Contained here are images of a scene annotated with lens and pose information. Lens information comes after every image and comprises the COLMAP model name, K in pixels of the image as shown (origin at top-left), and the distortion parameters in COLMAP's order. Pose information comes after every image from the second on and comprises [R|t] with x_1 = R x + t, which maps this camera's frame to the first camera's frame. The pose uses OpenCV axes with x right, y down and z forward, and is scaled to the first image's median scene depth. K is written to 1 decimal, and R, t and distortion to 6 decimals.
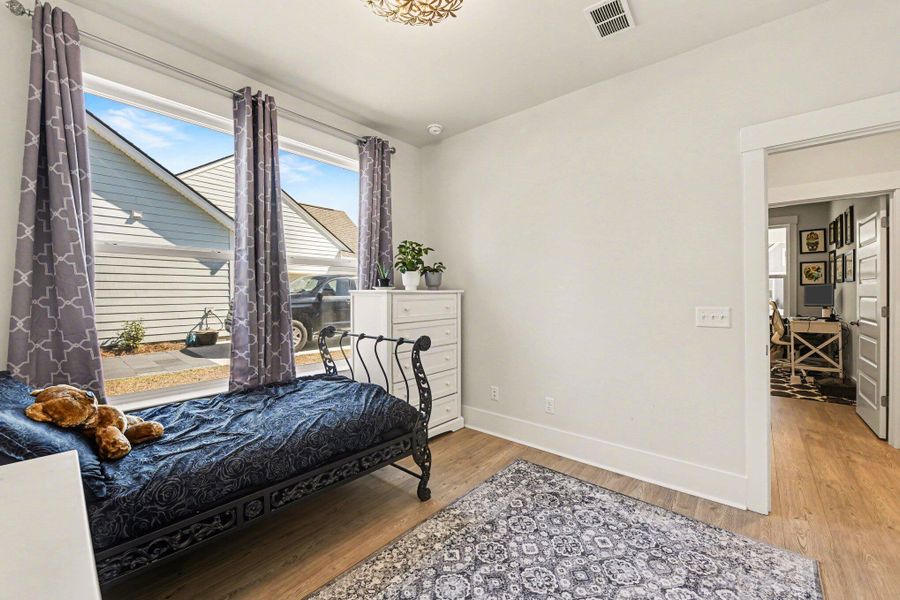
lens RADIAL K [[361.3, 0, 456.6], [0, 361.3, 293.3], [0, 0, 1]] dist [0.000883, -0.000215]
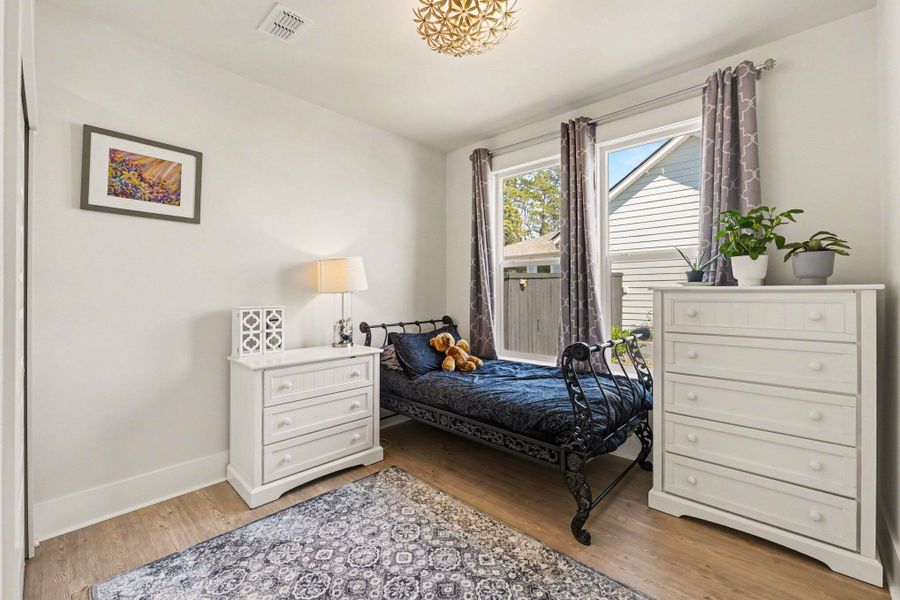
lens RADIAL K [[381.2, 0, 451.7], [0, 381.2, 293.3], [0, 0, 1]] dist [-0.022152, 0.000354]
pose [[-0.052134, 0.007368, -0.998613, 0.801314], [-0.001939, 0.999970, 0.007479, 0.000550], [0.998638, 0.002326, -0.052118, 0.768481]]
